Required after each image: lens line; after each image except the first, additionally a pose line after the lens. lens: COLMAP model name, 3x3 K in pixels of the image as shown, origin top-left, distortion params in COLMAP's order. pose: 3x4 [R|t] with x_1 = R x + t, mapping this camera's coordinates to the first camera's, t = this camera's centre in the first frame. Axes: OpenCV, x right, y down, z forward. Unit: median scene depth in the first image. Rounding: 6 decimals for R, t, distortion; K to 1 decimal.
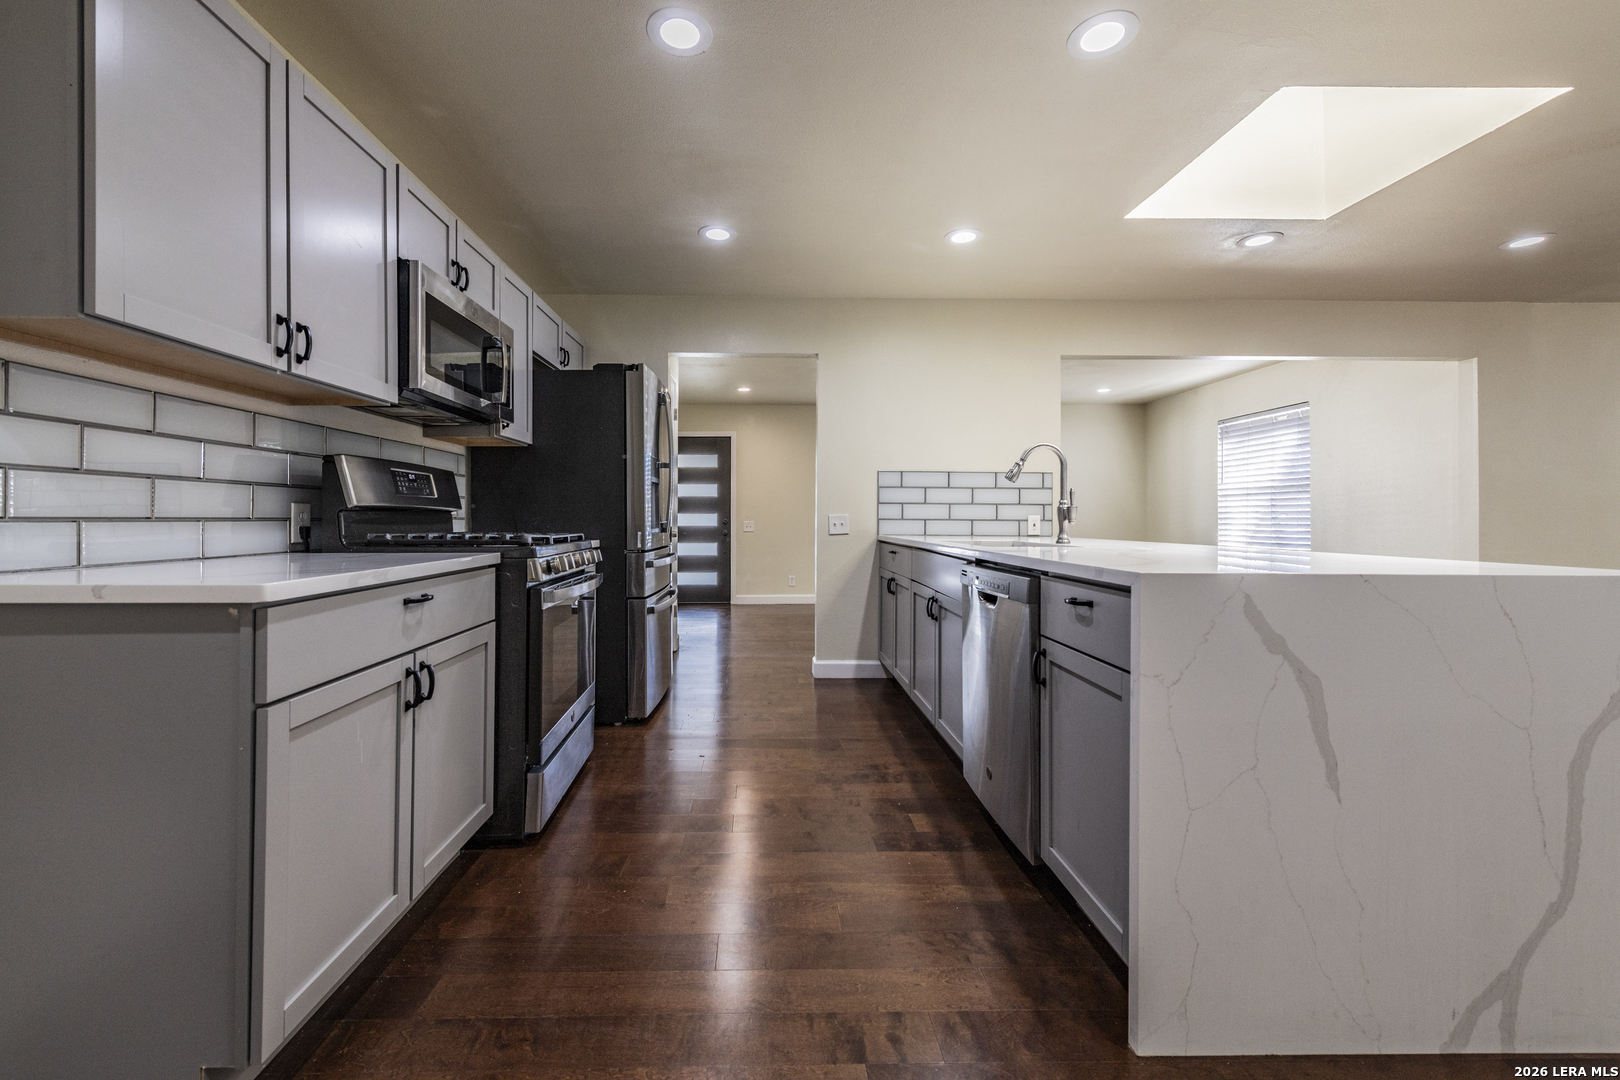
lens RADIAL K [[647.8, 0, 778.4], [0, 647.8, 502.9], [0, 0, 1]] dist [-0.001280, -0.000267]
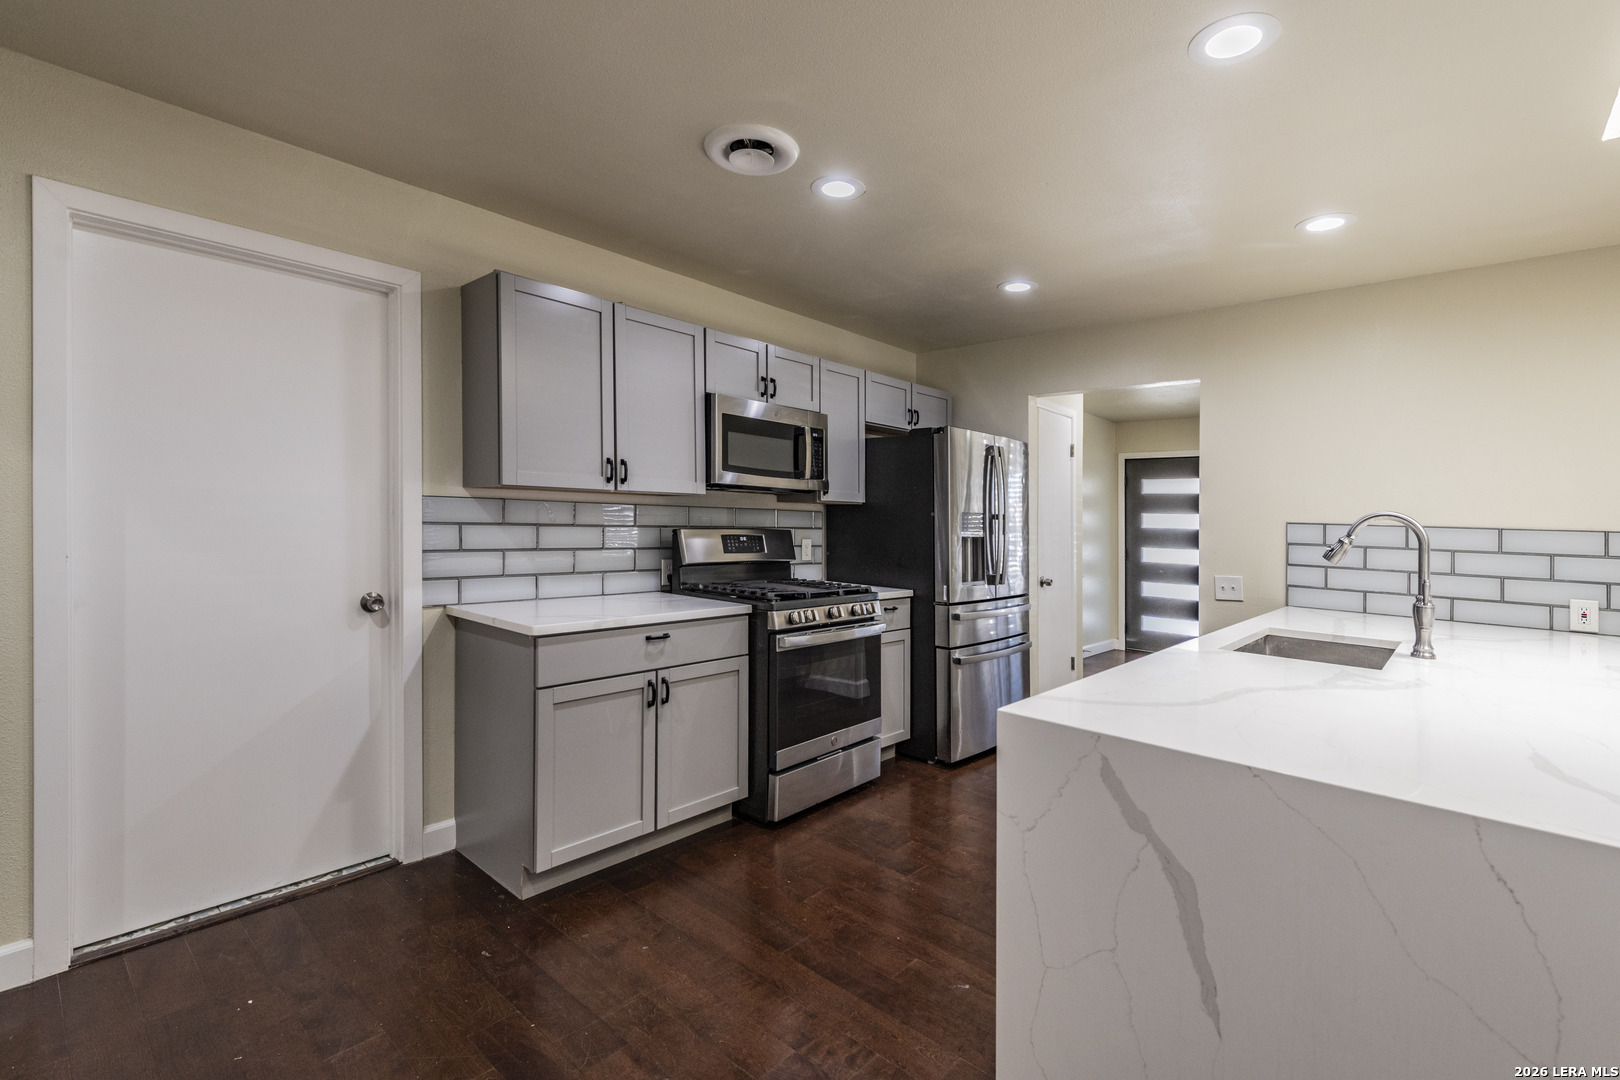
lens RADIAL K [[727.6, 0, 819.3], [0, 727.6, 518.6], [0, 0, 1]] dist [0.014461, -0.005975]
pose [[0.736051, 0.018087, -0.676685, 0.437524], [-0.011247, 0.999832, 0.014491, -0.079742], [0.676833, -0.003056, 0.736130, -0.011759]]
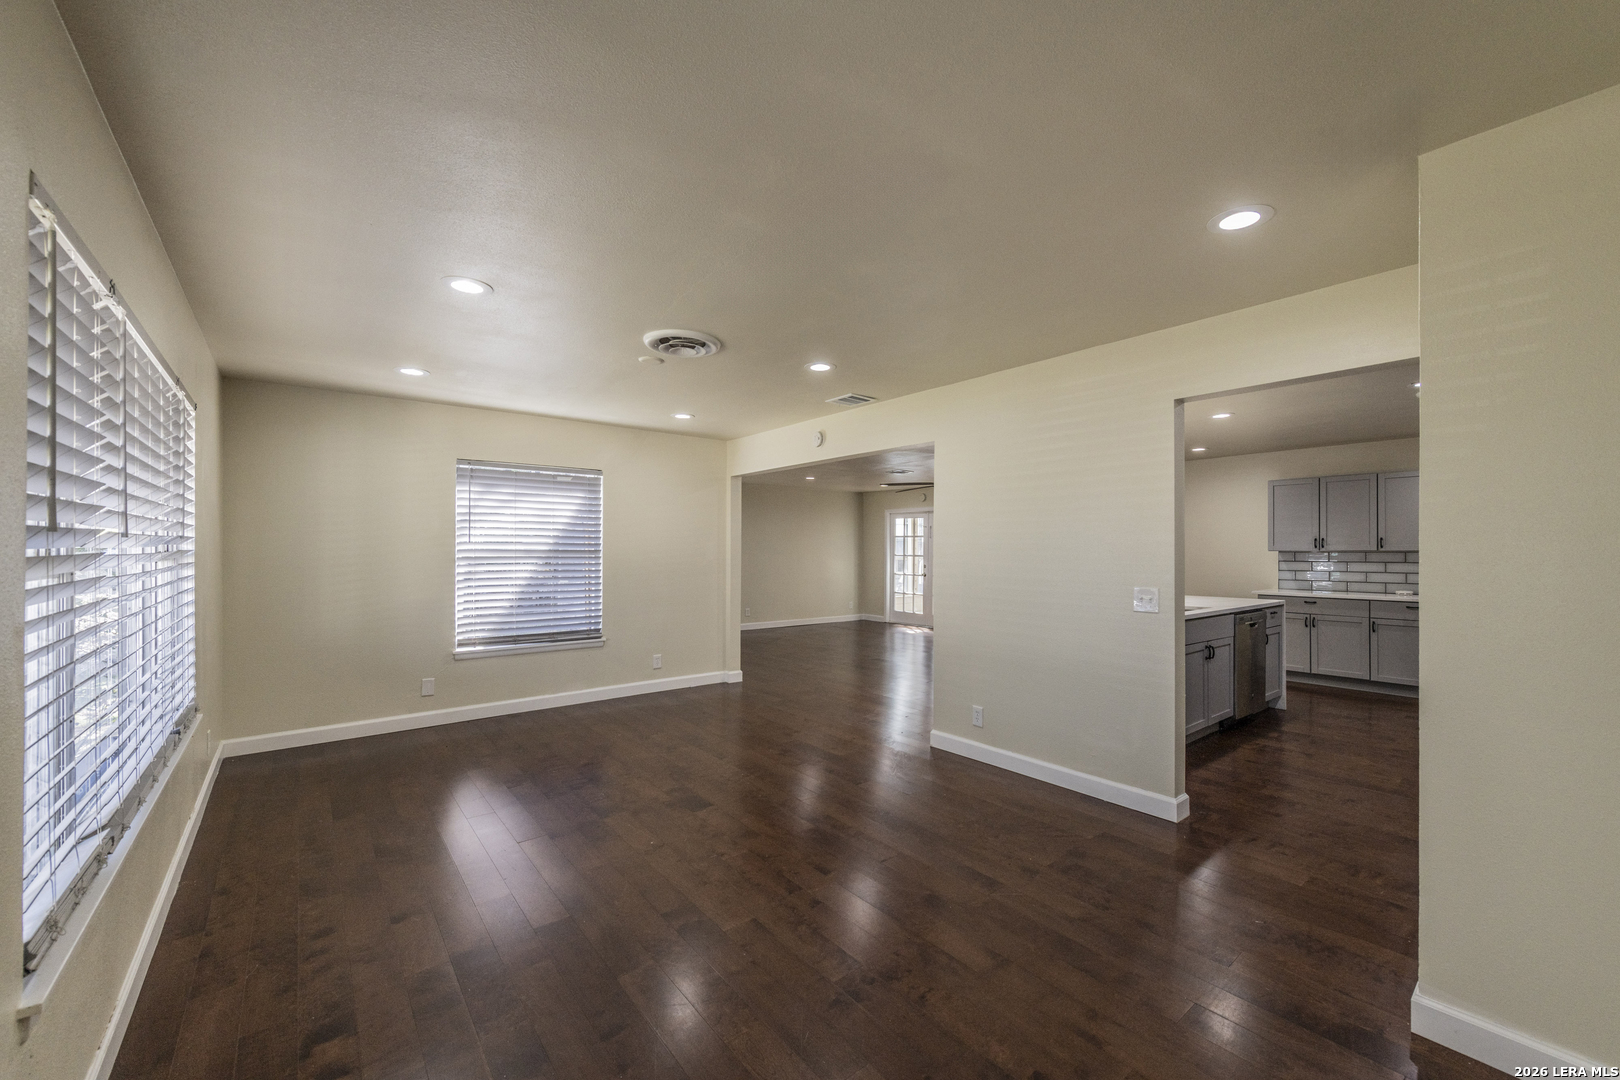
lens RADIAL K [[646.7, 0, 842.9], [0, 646.7, 549.1], [0, 0, 1]] dist [0.018061, -0.000093]
pose [[-0.634800, -0.000835, 0.772676, -0.377340], [-0.020552, 0.999664, -0.015804, -0.042541], [-0.772403, -0.025913, -0.634603, 2.418235]]
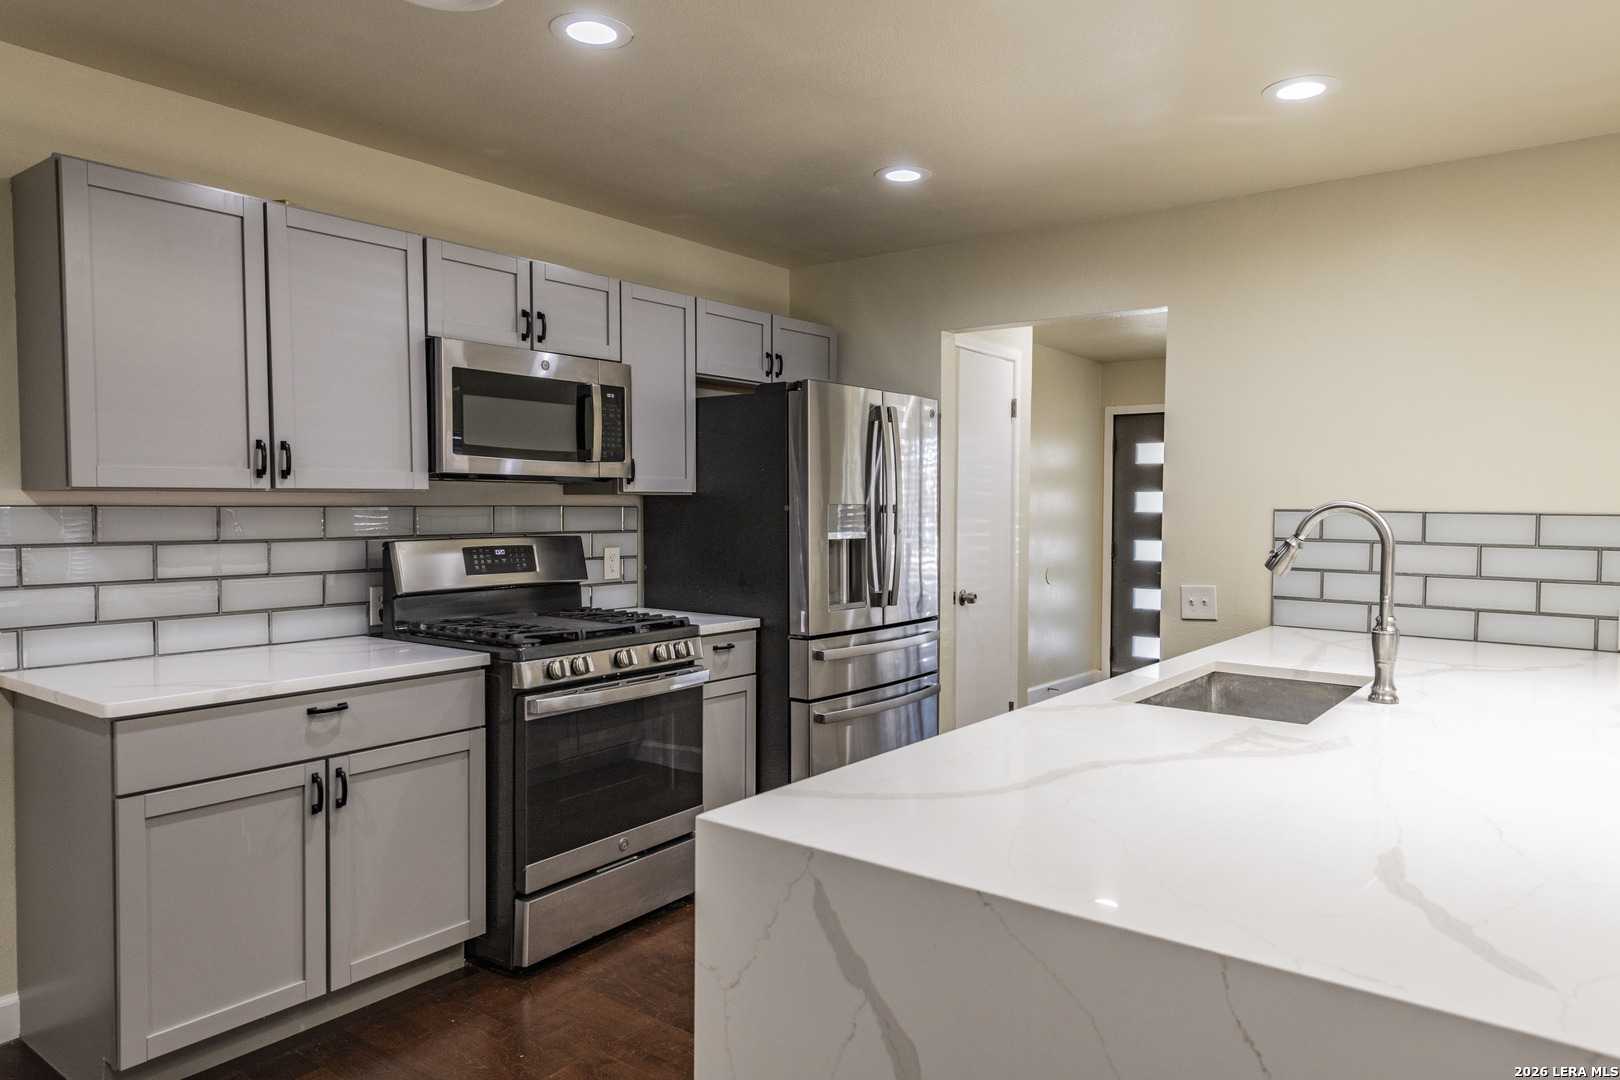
lens RADIAL K [[1055.4, 0, 815.1], [0, 1055.4, 539.3], [0, 0, 1]] dist [0.018935, -0.006685]
pose [[0.784847, 0.023980, -0.619226, 0.536524], [0.010306, 0.998608, 0.051735, -0.098825], [0.619604, -0.046986, 0.783507, 0.077265]]
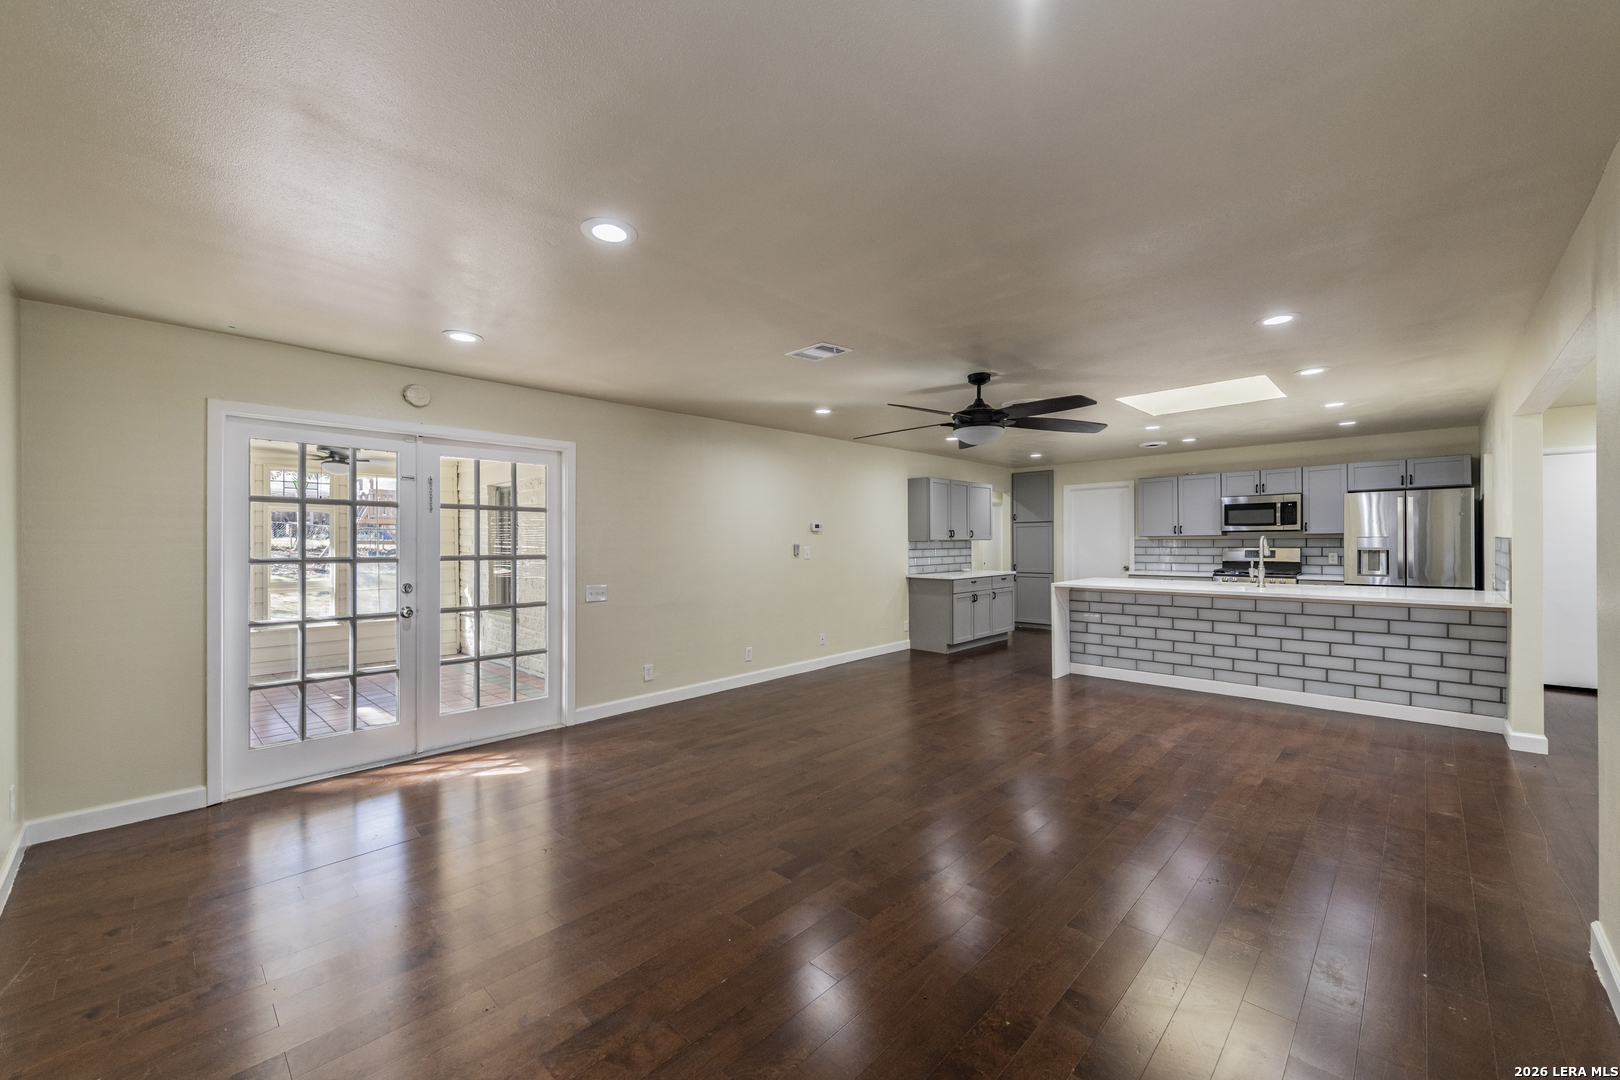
lens RADIAL K [[635.1, 0, 810.0], [0, 635.1, 540.0], [0, 0, 1]] dist [0.009625, -0.000449]
pose [[-0.702701, 0.000534, -0.711485, 2.471031], [0.021634, 0.999553, -0.020616, -0.062184], [0.711156, -0.029879, -0.702399, 1.235453]]
